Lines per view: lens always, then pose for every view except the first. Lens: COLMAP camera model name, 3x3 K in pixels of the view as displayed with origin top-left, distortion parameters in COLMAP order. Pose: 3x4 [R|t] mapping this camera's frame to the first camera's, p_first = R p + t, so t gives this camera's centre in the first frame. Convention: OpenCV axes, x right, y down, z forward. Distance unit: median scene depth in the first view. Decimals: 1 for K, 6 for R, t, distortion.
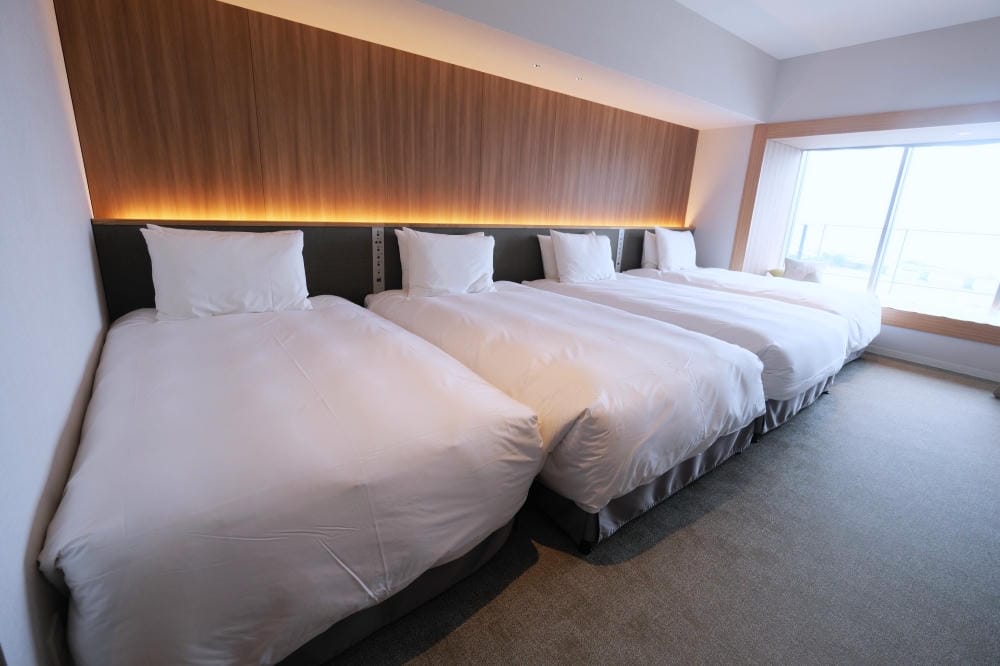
lens RADIAL K [[441.1, 0, 500.8], [0, 441.1, 320.2], [0, 0, 1]] dist [-0.003712, -0.000956]
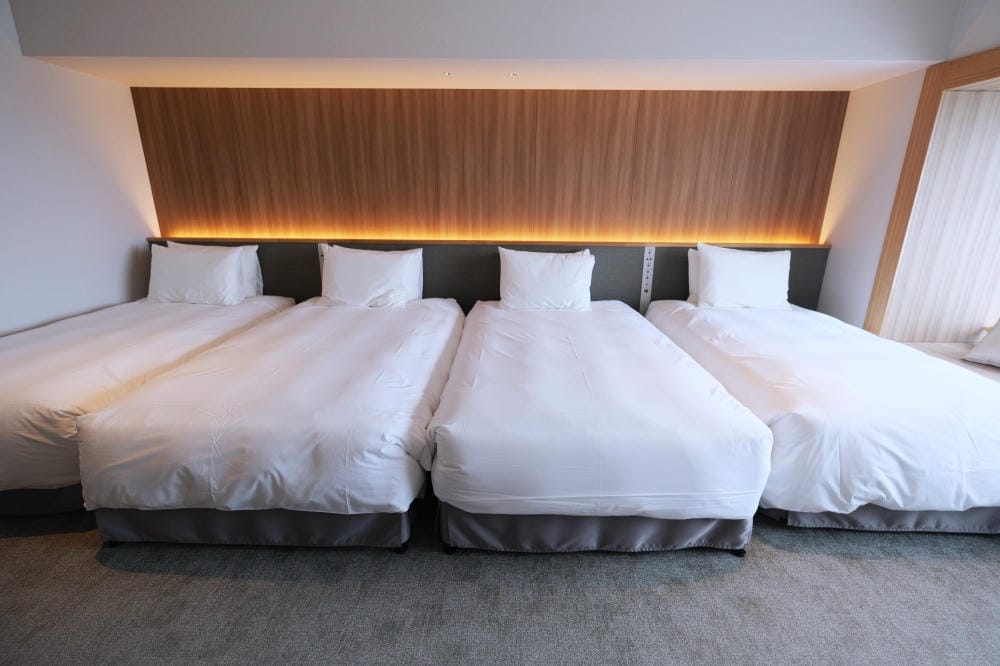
lens RADIAL K [[441.1, 0, 500.8], [0, 441.1, 320.2], [0, 0, 1]] dist [-0.003712, -0.000956]
pose [[0.789915, 0.099691, -0.605059, 0.882020], [-0.126737, 0.991934, -0.002024, -0.070496], [0.599977, 0.078282, 0.796178, 0.399977]]
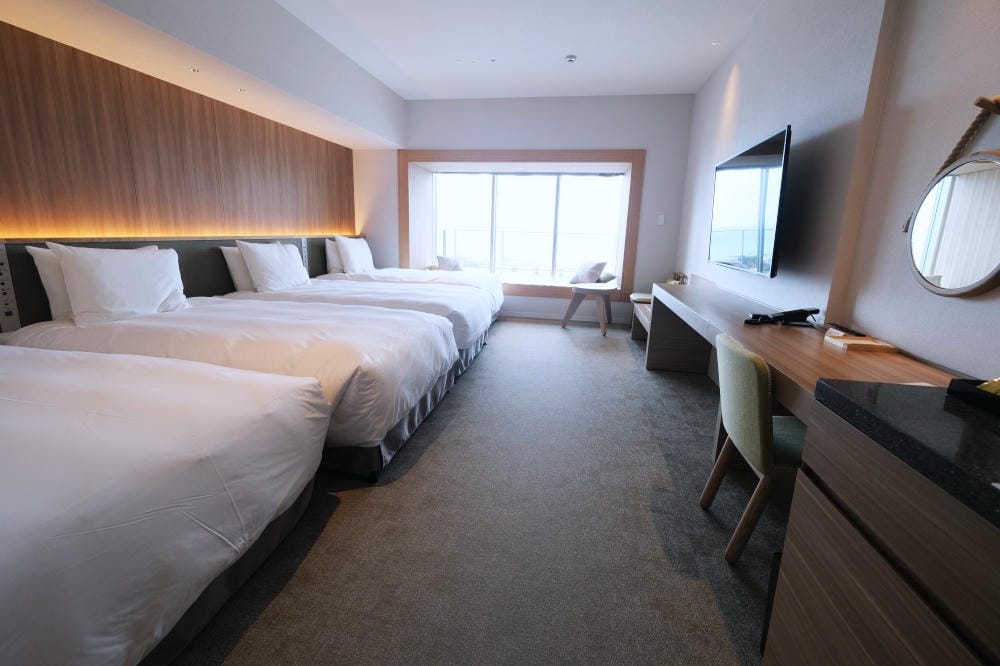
lens RADIAL K [[441.1, 0, 500.8], [0, 441.1, 320.2], [0, 0, 1]] dist [-0.003712, -0.000956]
pose [[0.738299, -0.161175, 0.654933, -0.155571], [0.179150, 0.983010, 0.039959, 0.043834], [-0.650246, 0.087830, 0.754630, -0.124602]]
